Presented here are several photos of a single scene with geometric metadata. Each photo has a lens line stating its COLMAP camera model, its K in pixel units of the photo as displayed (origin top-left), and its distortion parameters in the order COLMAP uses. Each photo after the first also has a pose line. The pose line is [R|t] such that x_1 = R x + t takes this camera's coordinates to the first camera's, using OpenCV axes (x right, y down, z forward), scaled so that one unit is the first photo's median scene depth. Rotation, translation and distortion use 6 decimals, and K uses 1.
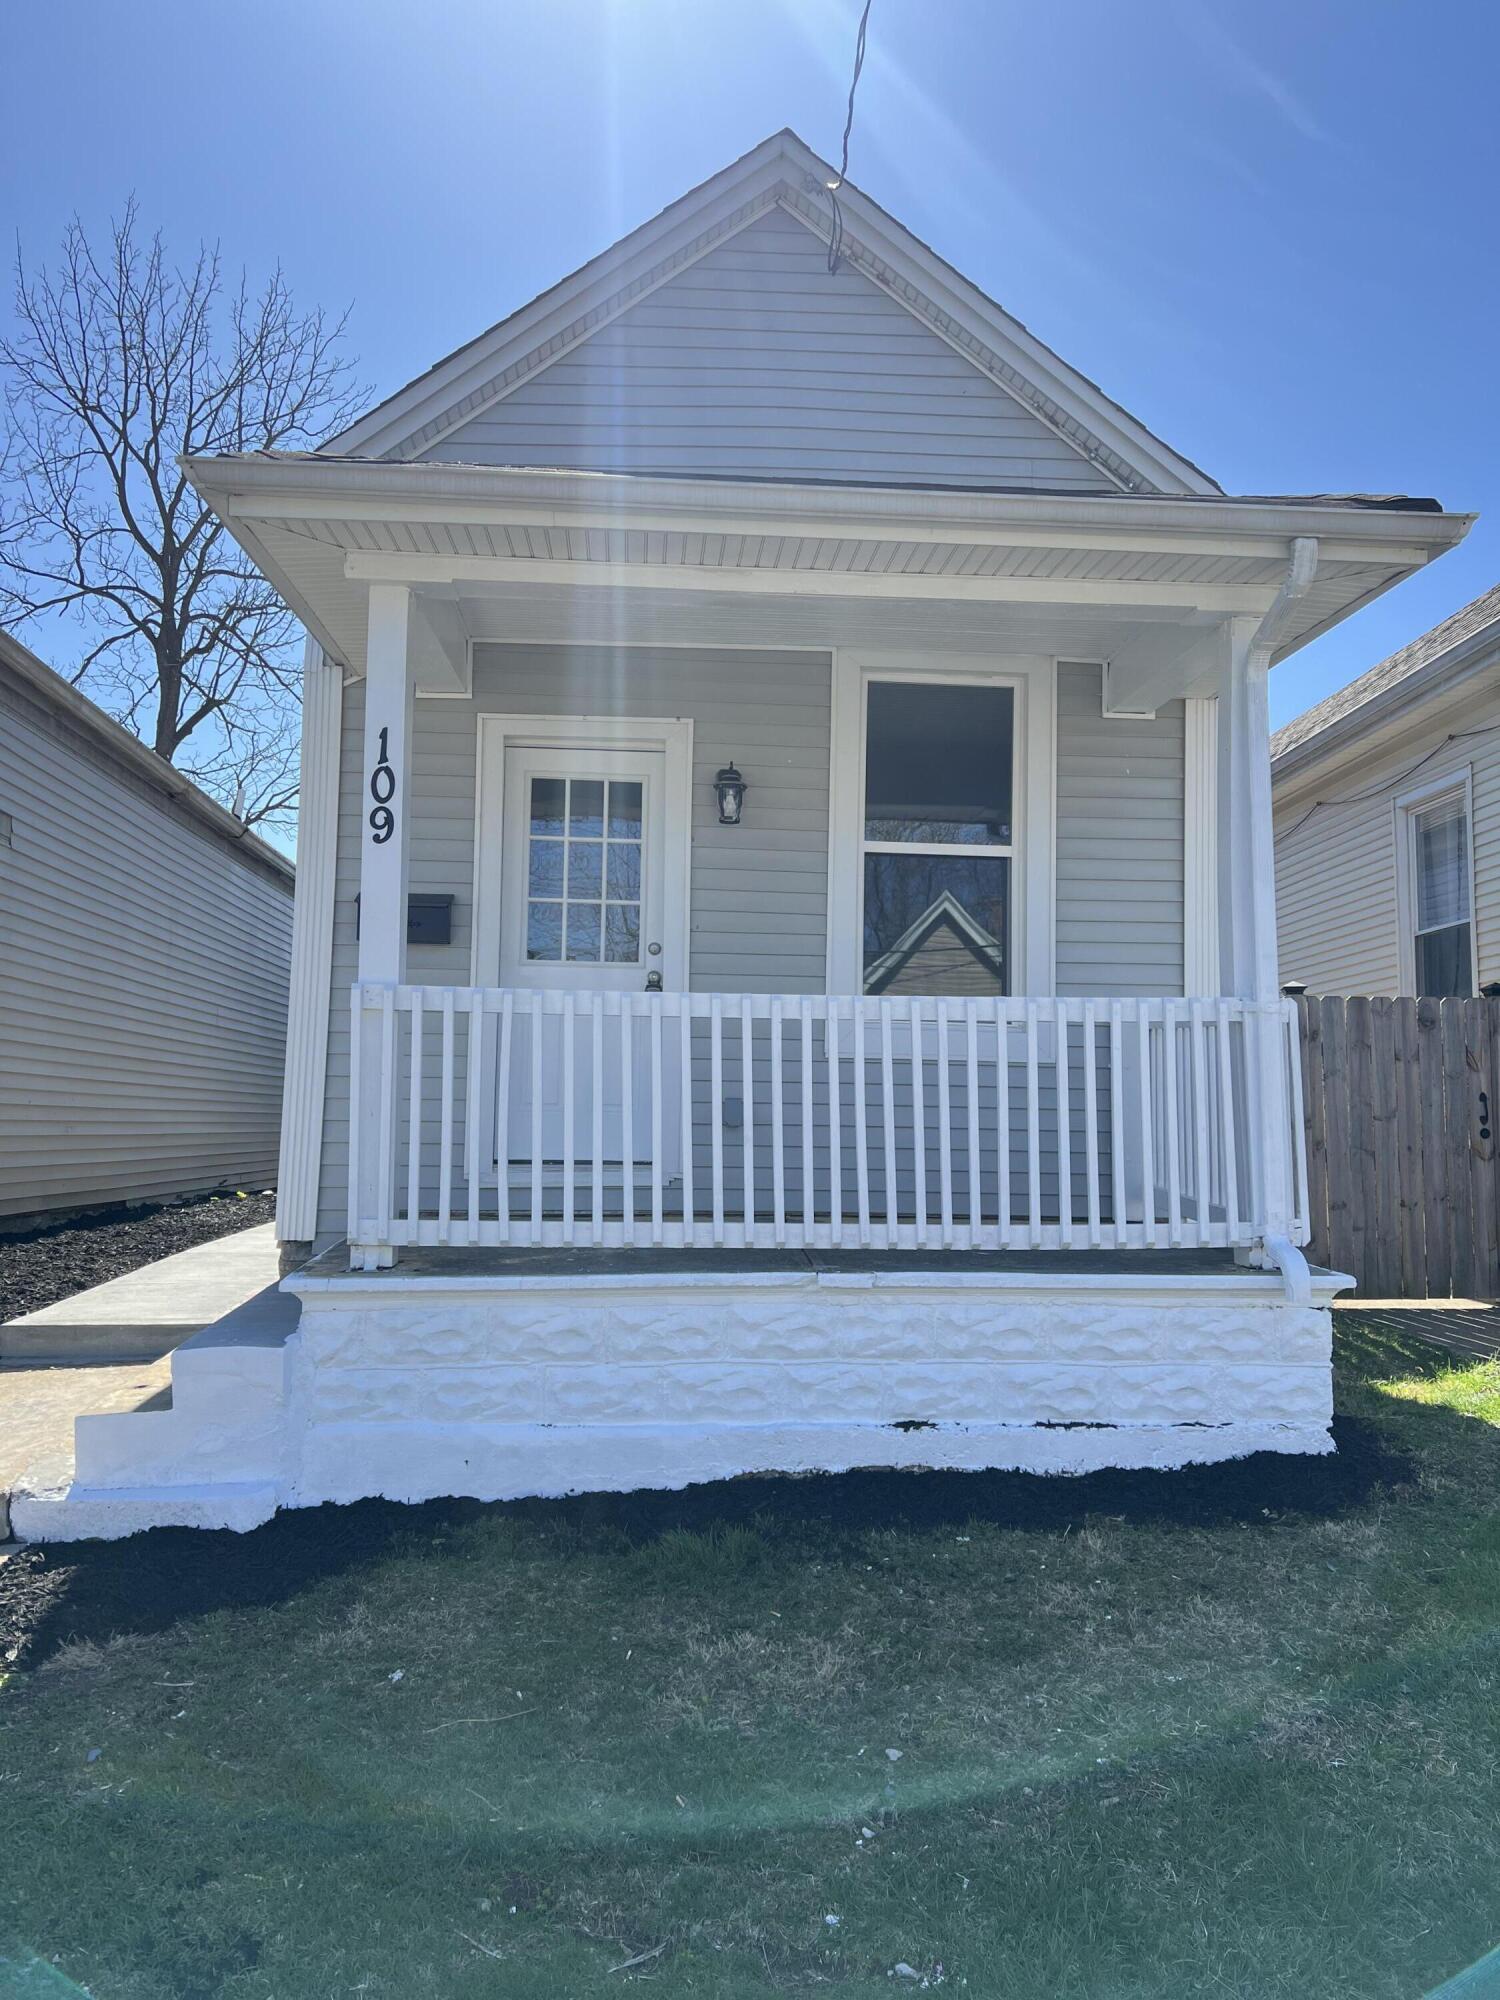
lens RADIAL K [[1482.8, 0, 756.1], [0, 1482.8, 998.7], [0, 0, 1]] dist [0.034058, -0.010571]
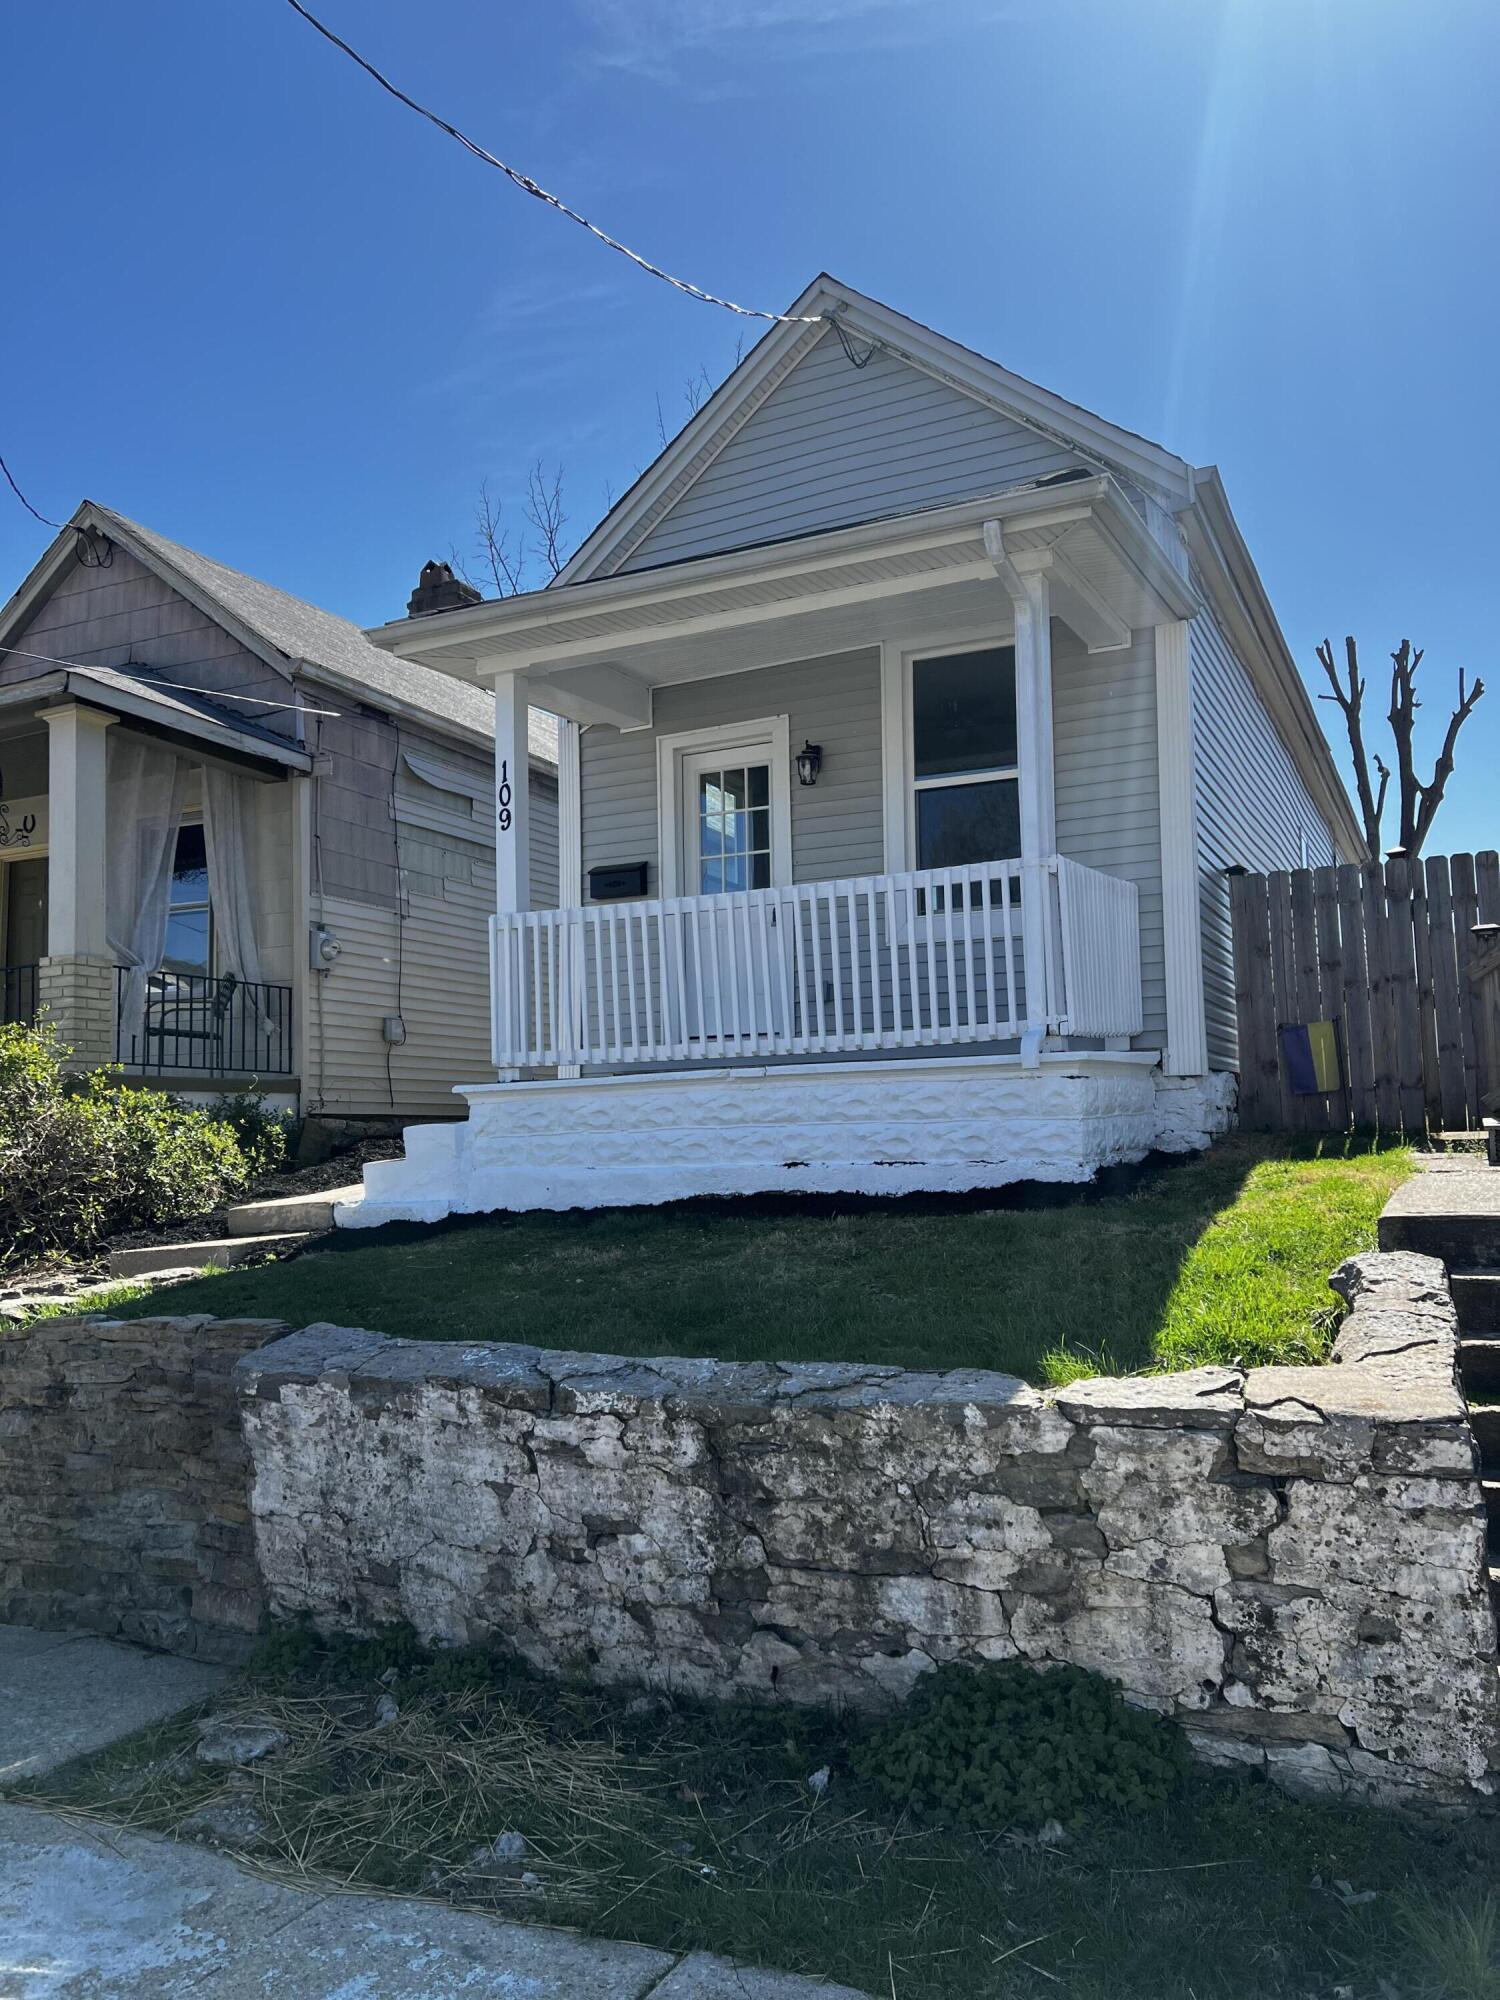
lens RADIAL K [[1482.8, 0, 741.6], [0, 1482.8, 1009.1], [0, 0, 1]] dist [0.034058, -0.010571]
pose [[0.868379, -0.075514, -0.490119, 0.800715], [0.078549, 0.996806, -0.014411, 0.143898], [0.489642, -0.025984, 0.871537, -0.335449]]
